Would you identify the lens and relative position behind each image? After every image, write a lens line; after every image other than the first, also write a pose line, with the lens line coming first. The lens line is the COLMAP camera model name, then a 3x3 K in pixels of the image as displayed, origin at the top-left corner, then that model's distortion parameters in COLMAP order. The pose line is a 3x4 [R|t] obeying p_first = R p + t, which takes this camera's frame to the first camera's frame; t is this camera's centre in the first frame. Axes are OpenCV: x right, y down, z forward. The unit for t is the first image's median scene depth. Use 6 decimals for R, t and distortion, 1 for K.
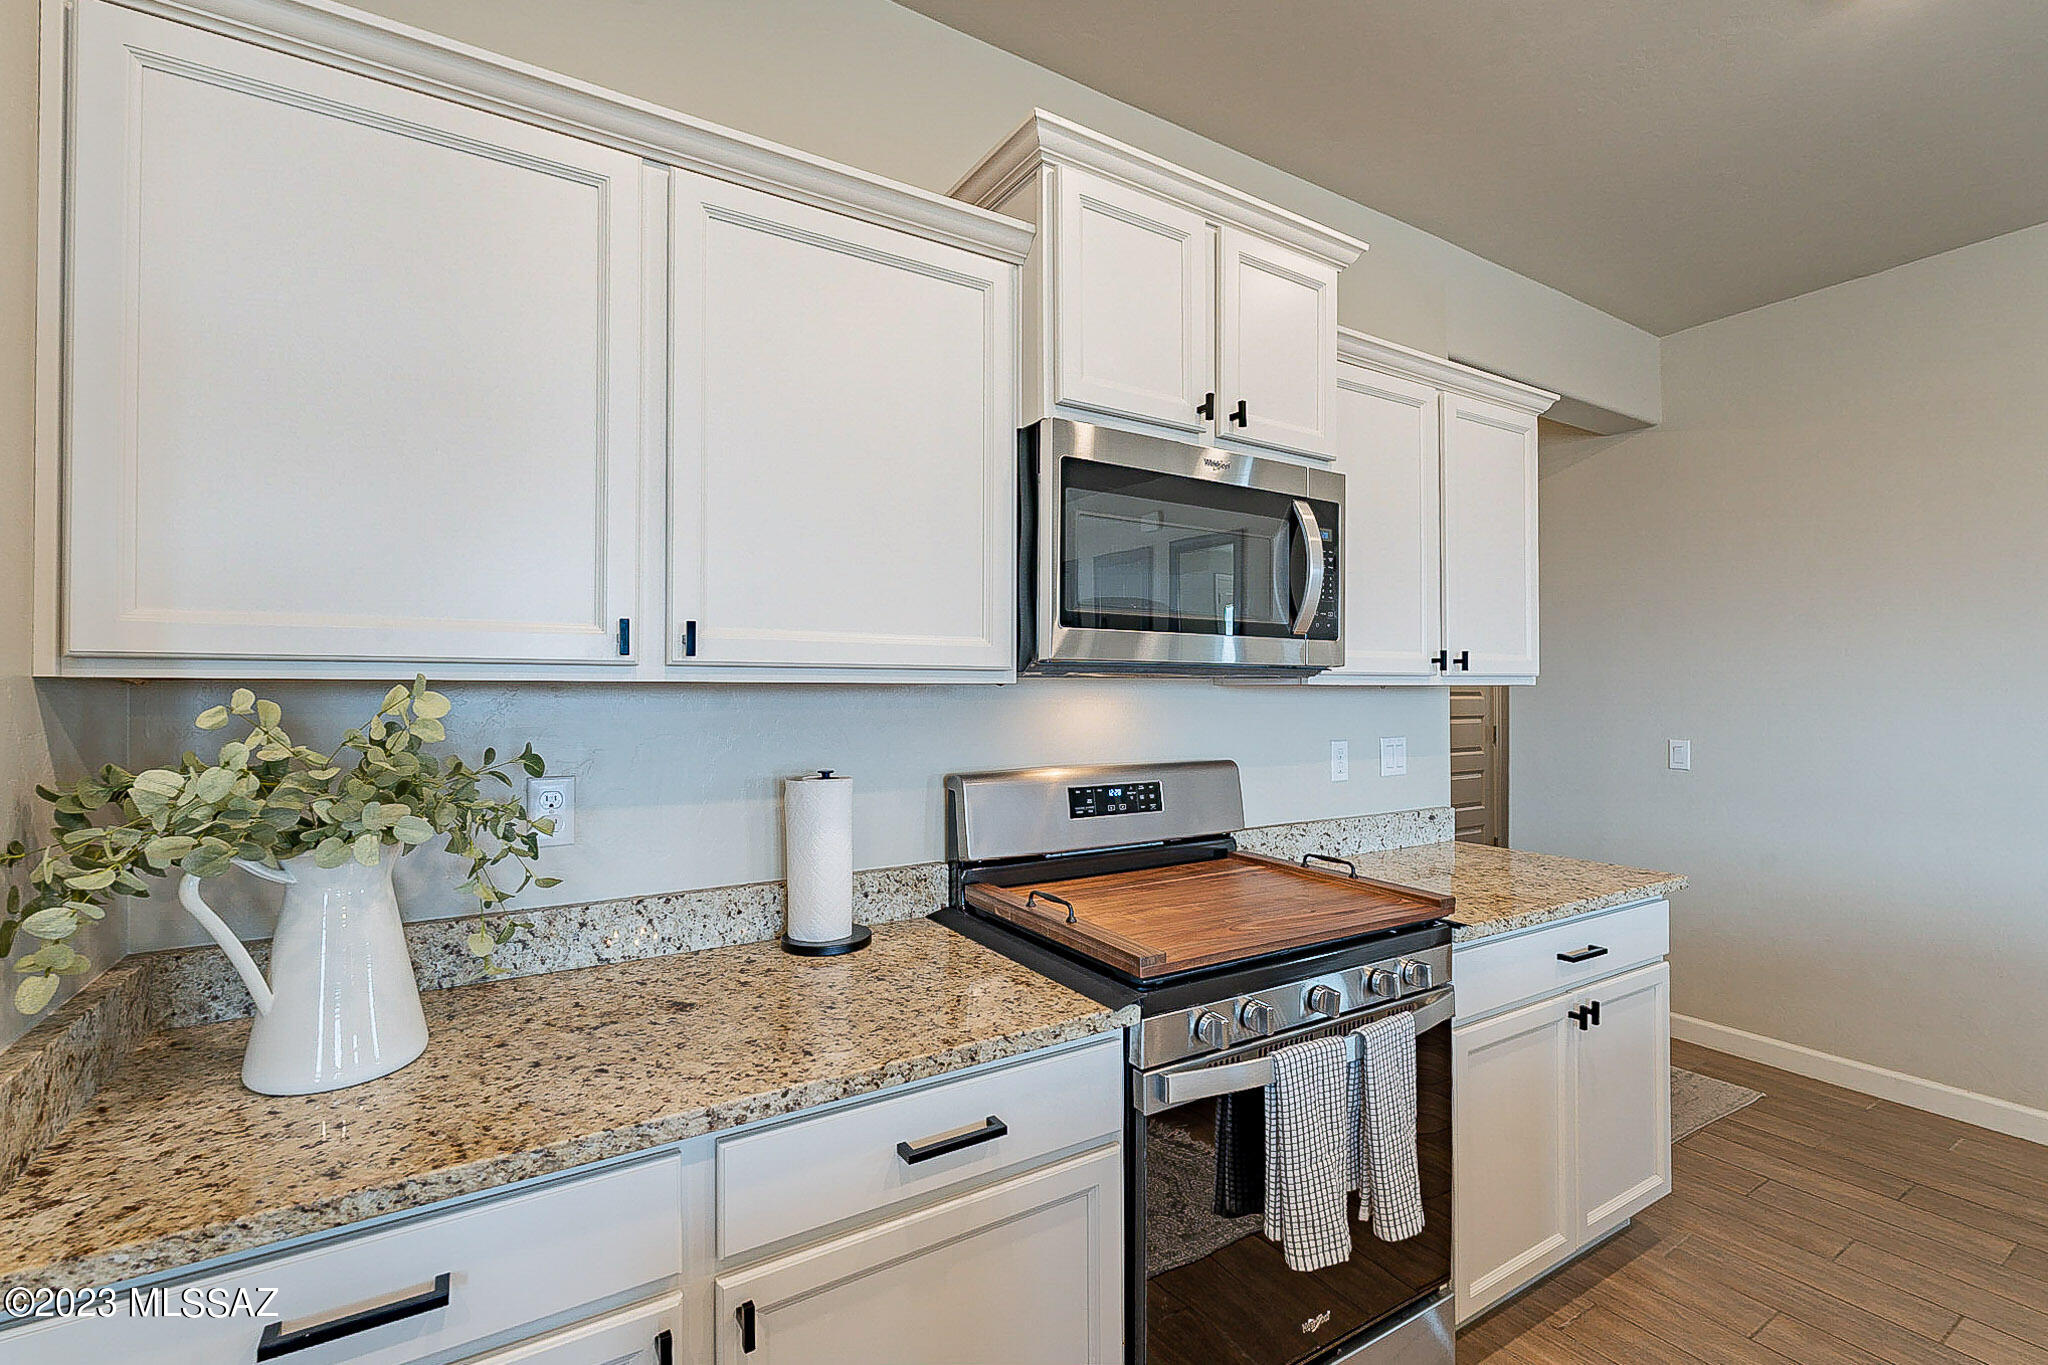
lens RADIAL K [[913.4, 0, 1022.7], [0, 913.4, 685.2], [0, 0, 1]] dist [-0.004925, -0.000434]
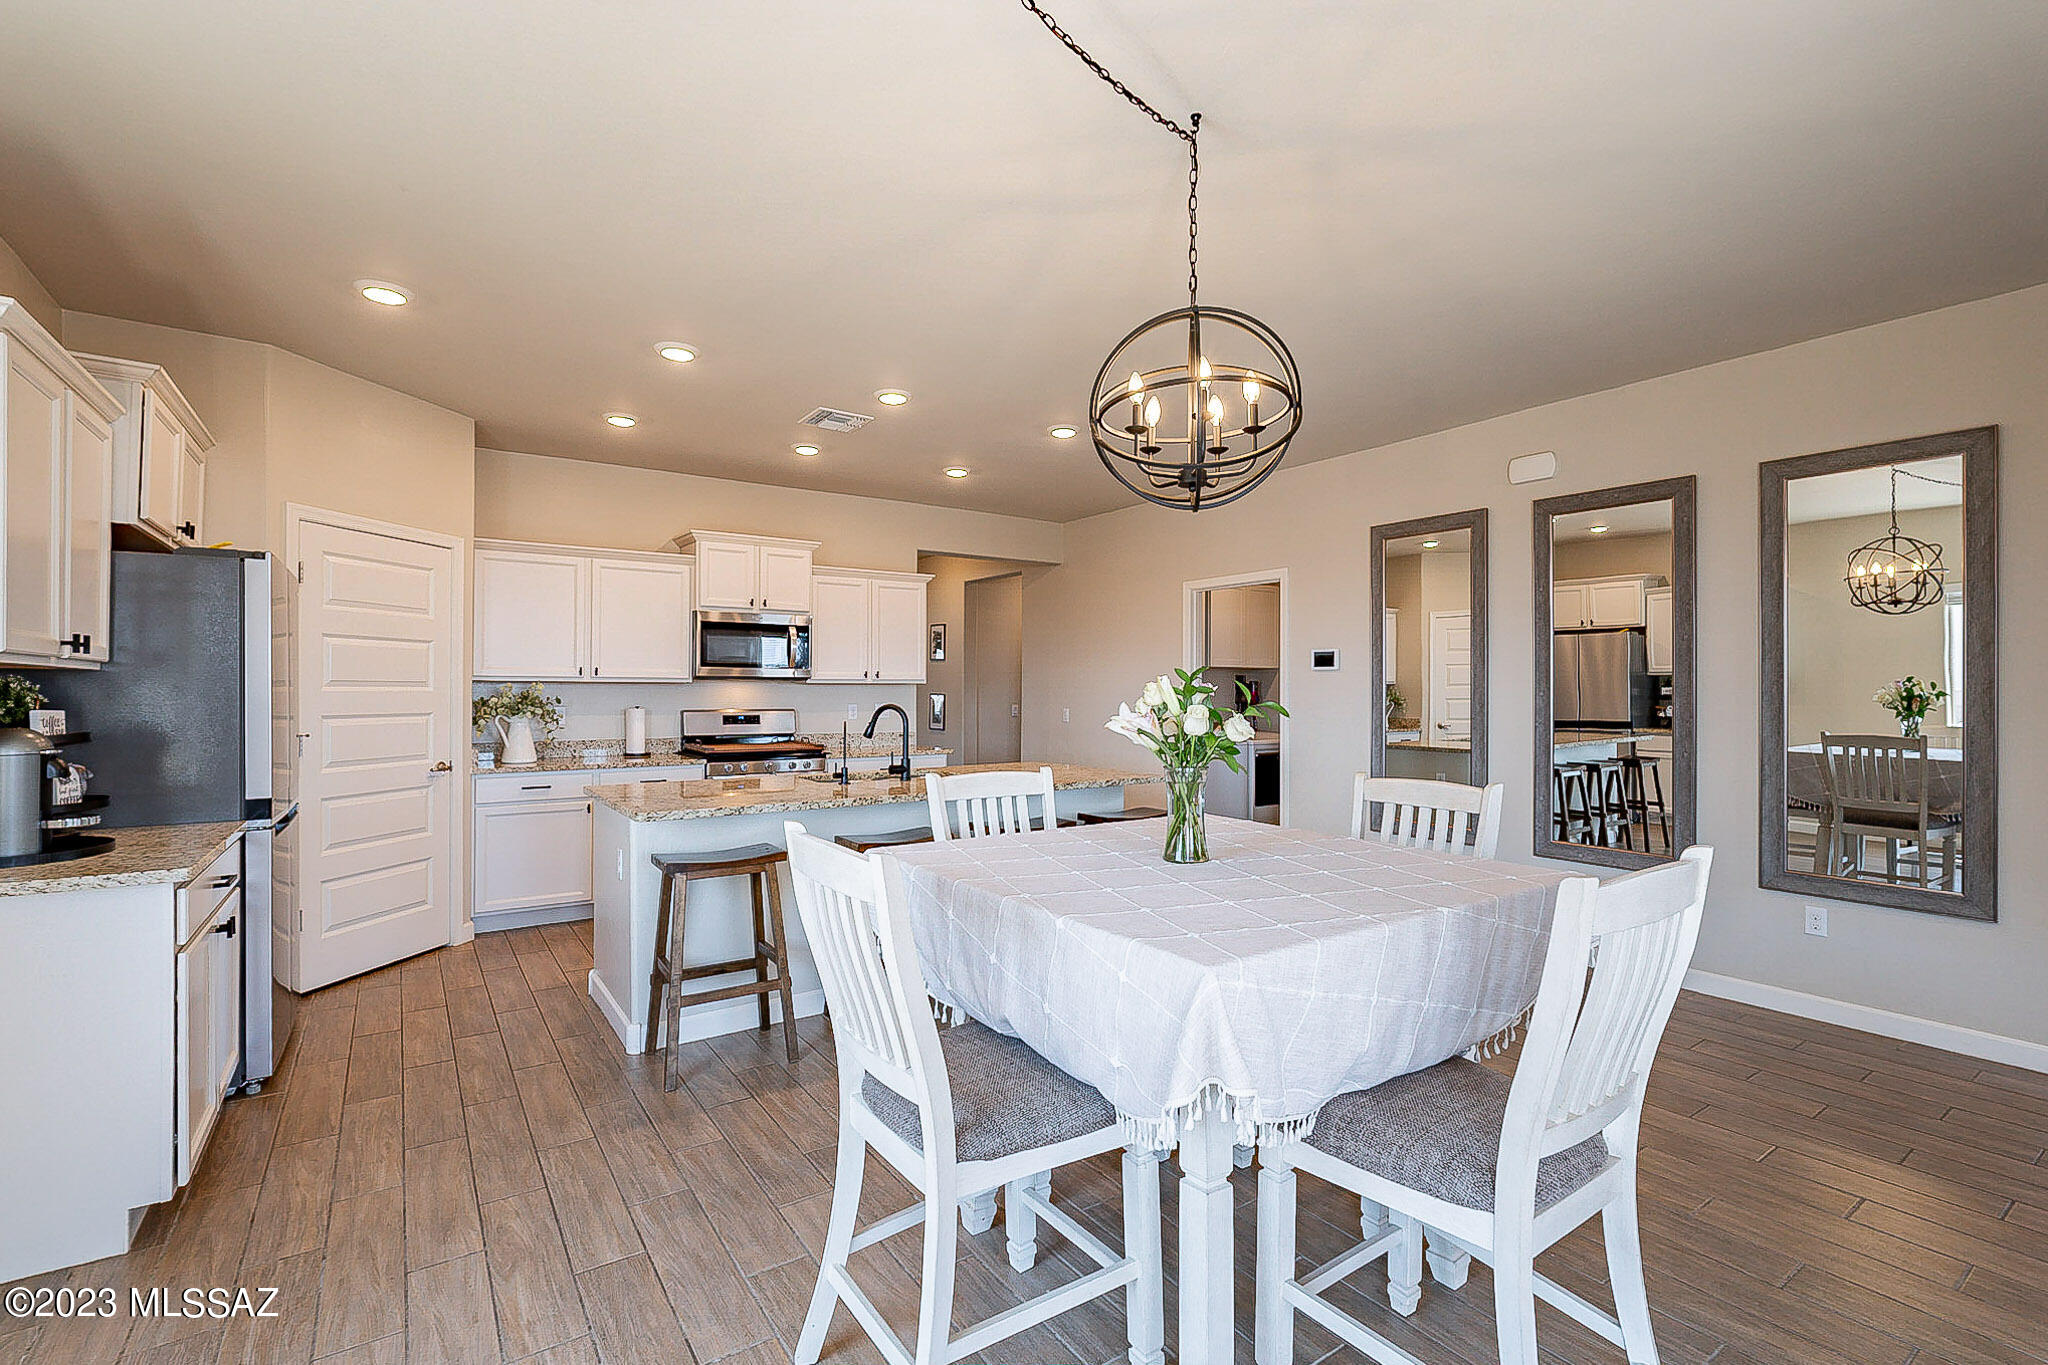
lens RADIAL K [[913.4, 0, 1028.3], [0, 913.4, 678.3], [0, 0, 1]] dist [-0.004925, -0.000434]
pose [[0.998238, -0.000083, 0.059329, 0.983467], [0.000498, 0.999975, -0.006983, 0.007430], [-0.059327, 0.007001, 0.998214, -2.375178]]
